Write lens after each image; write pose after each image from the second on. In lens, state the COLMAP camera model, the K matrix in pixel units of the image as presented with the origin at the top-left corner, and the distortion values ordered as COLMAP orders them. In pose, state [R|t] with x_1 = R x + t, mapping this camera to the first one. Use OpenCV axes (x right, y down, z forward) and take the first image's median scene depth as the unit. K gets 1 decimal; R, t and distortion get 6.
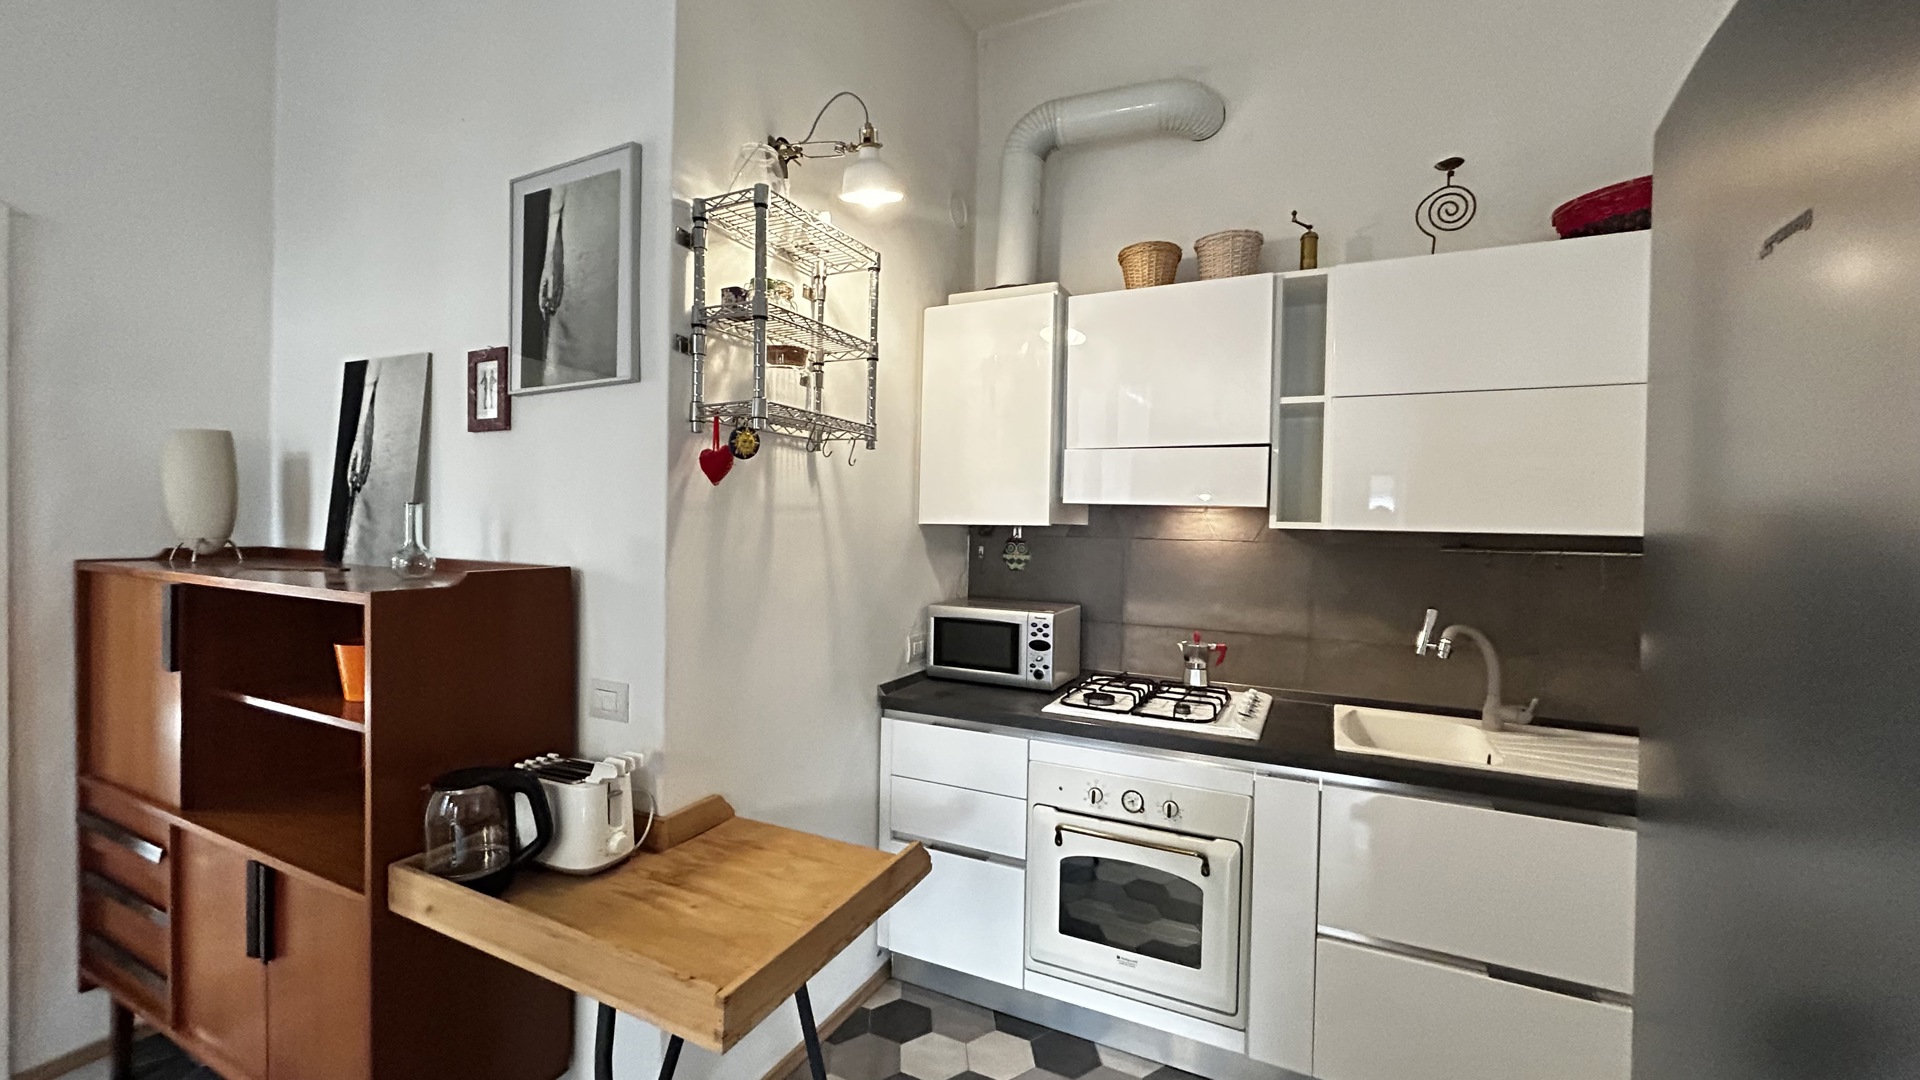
lens RADIAL K [[775.2, 0, 964.8], [0, 775.2, 532.1], [0, 0, 1]] dist [-0.001253, 0.000288]
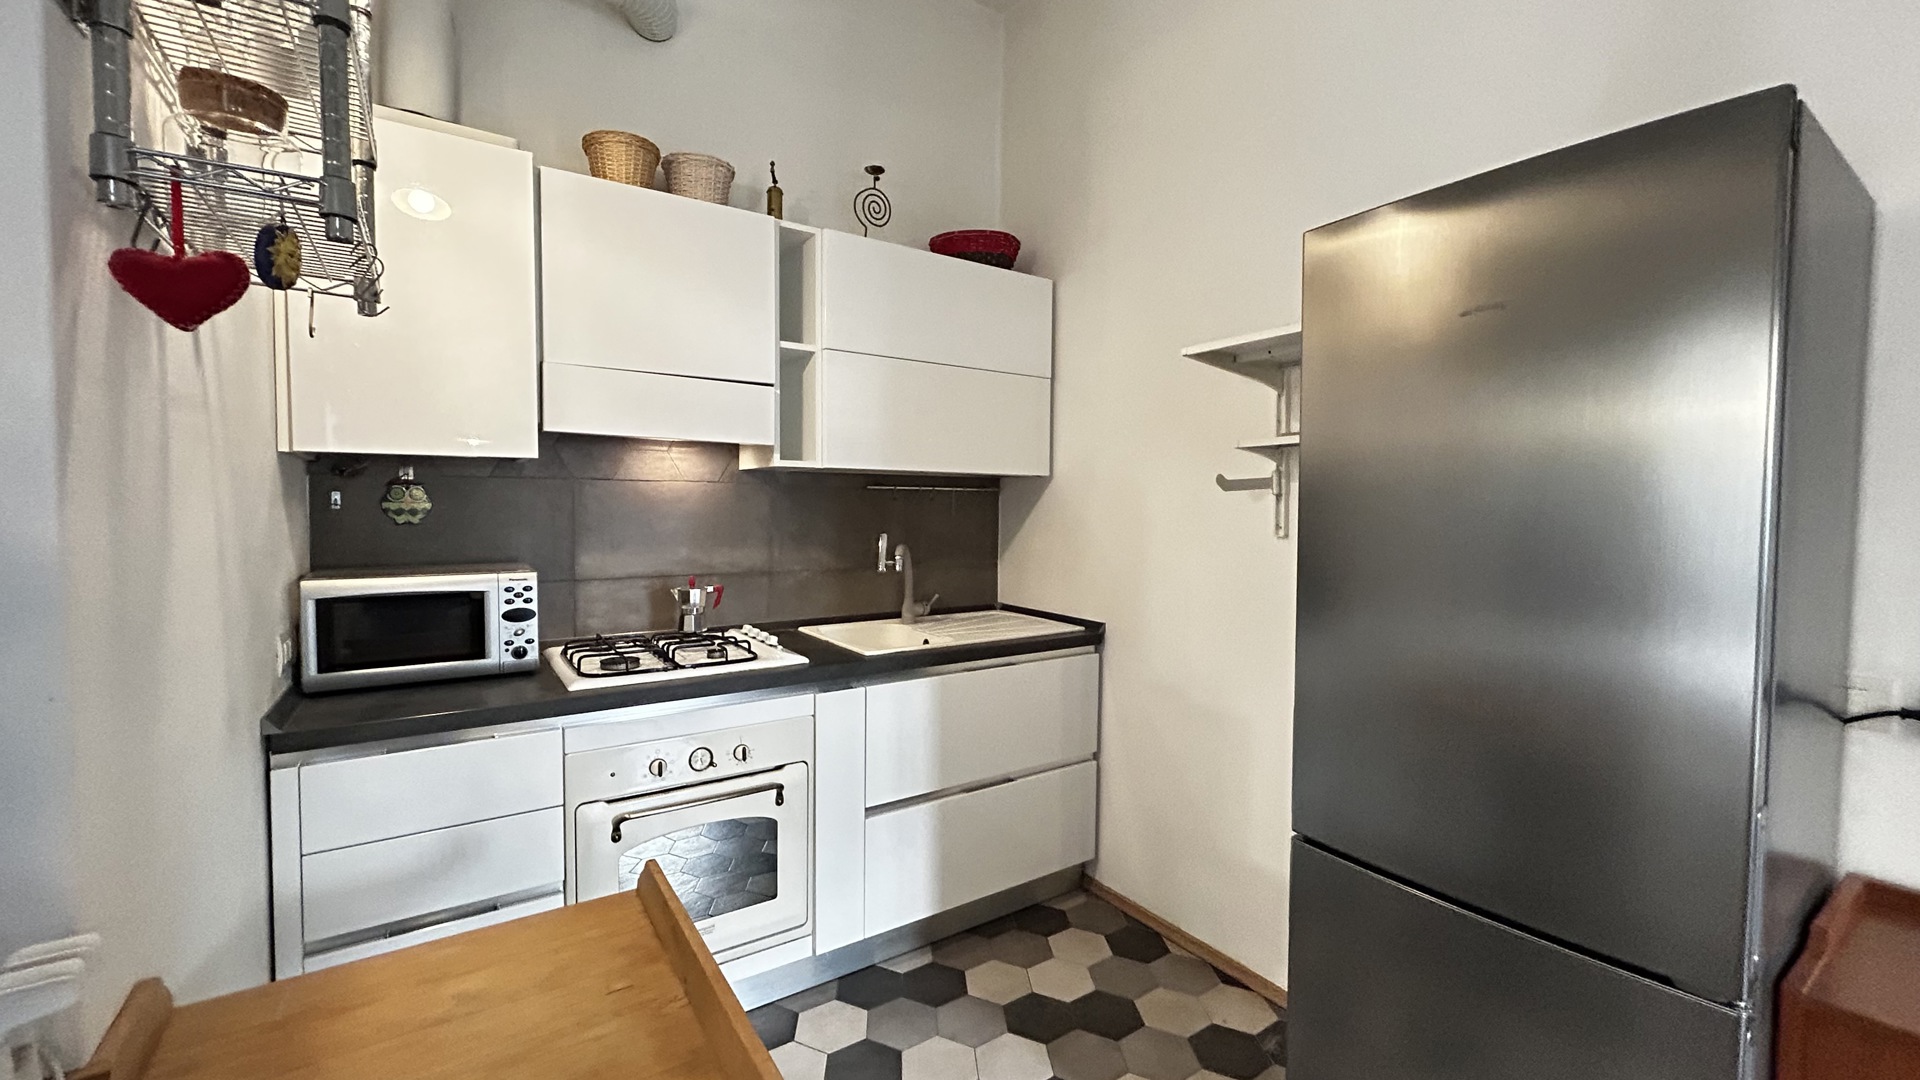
lens RADIAL K [[775.2, 0, 962.7], [0, 775.2, 533.9], [0, 0, 1]] dist [-0.001253, 0.000288]
pose [[0.495966, -0.051603, 0.866807, -0.372294], [0.011740, 0.998540, 0.052728, 0.032758], [-0.868262, -0.015975, 0.495848, 0.254396]]
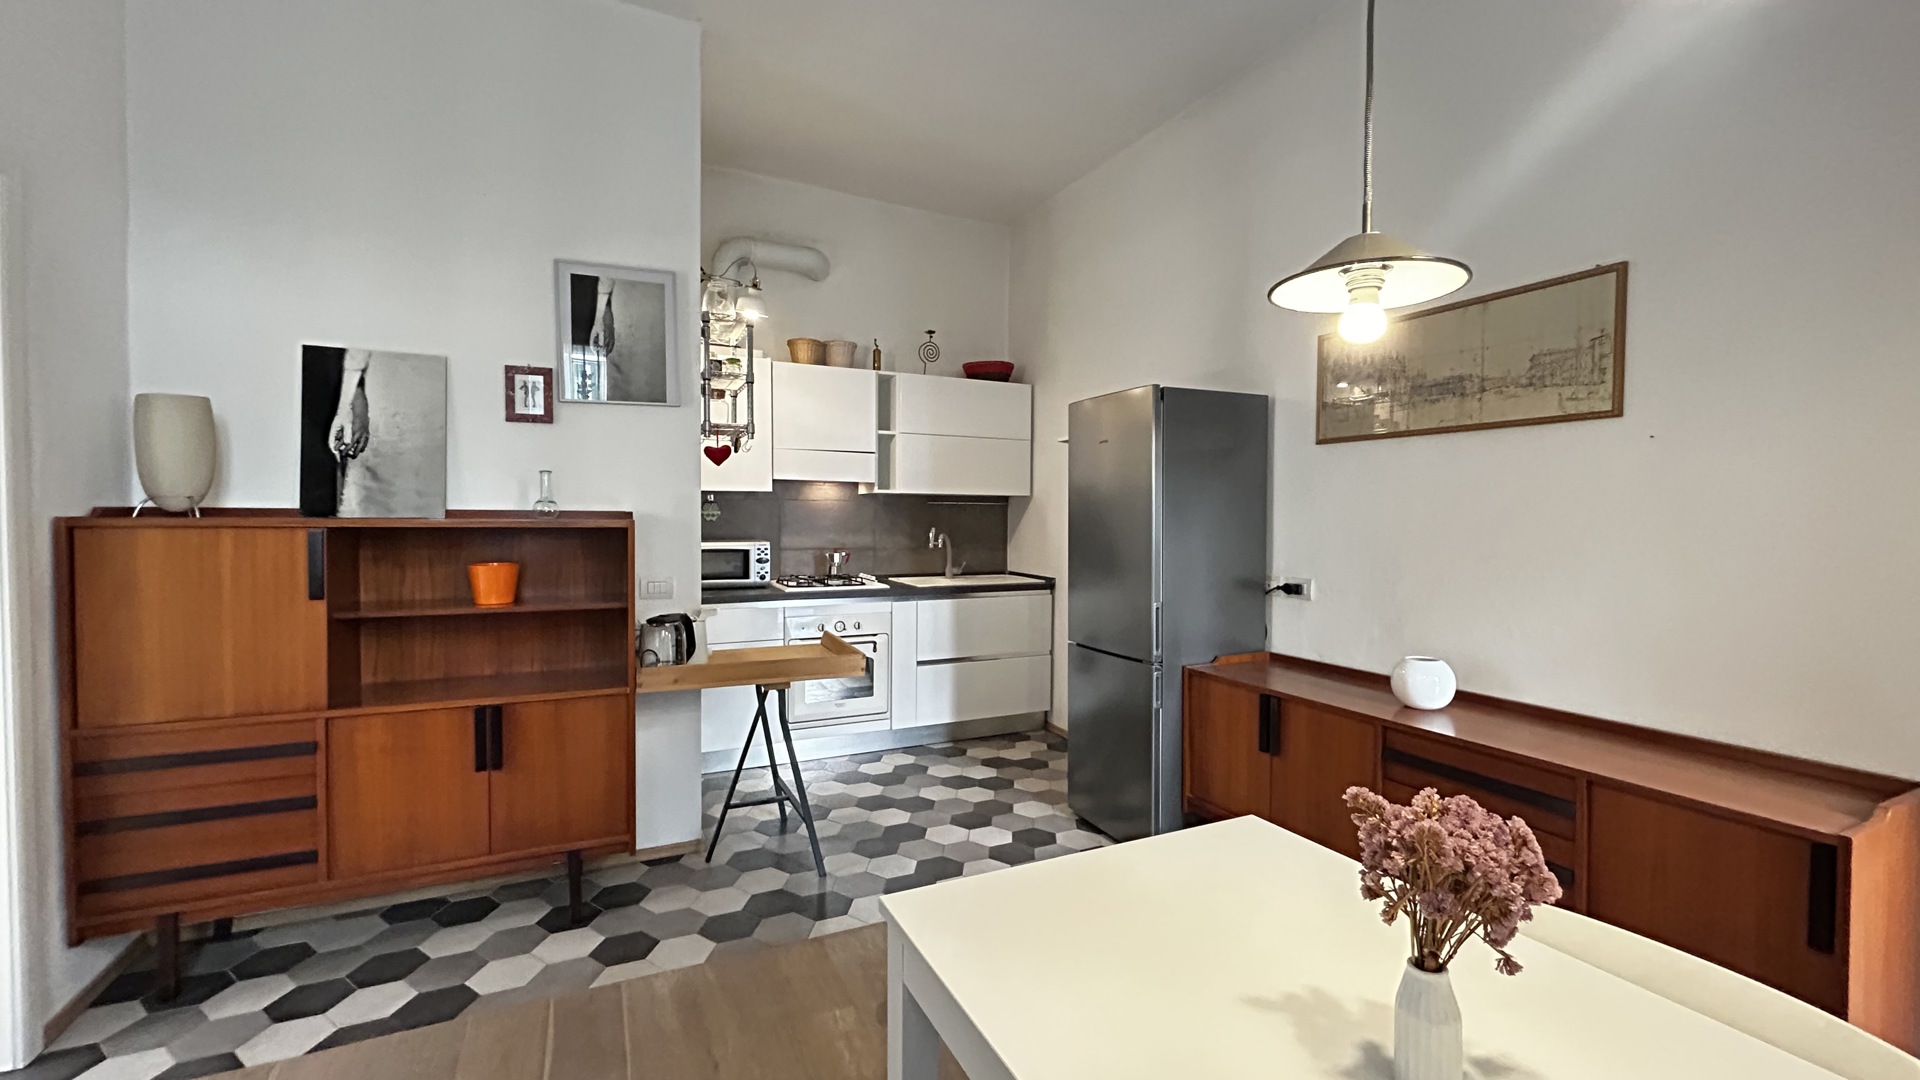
lens RADIAL K [[775.2, 0, 977.3], [0, 775.2, 528.9], [0, 0, 1]] dist [-0.001253, 0.000288]
pose [[0.609696, -0.031891, 0.791994, -1.055107], [0.015078, 0.999476, 0.028638, 0.034974], [-0.792492, -0.005519, 0.609857, -0.474395]]
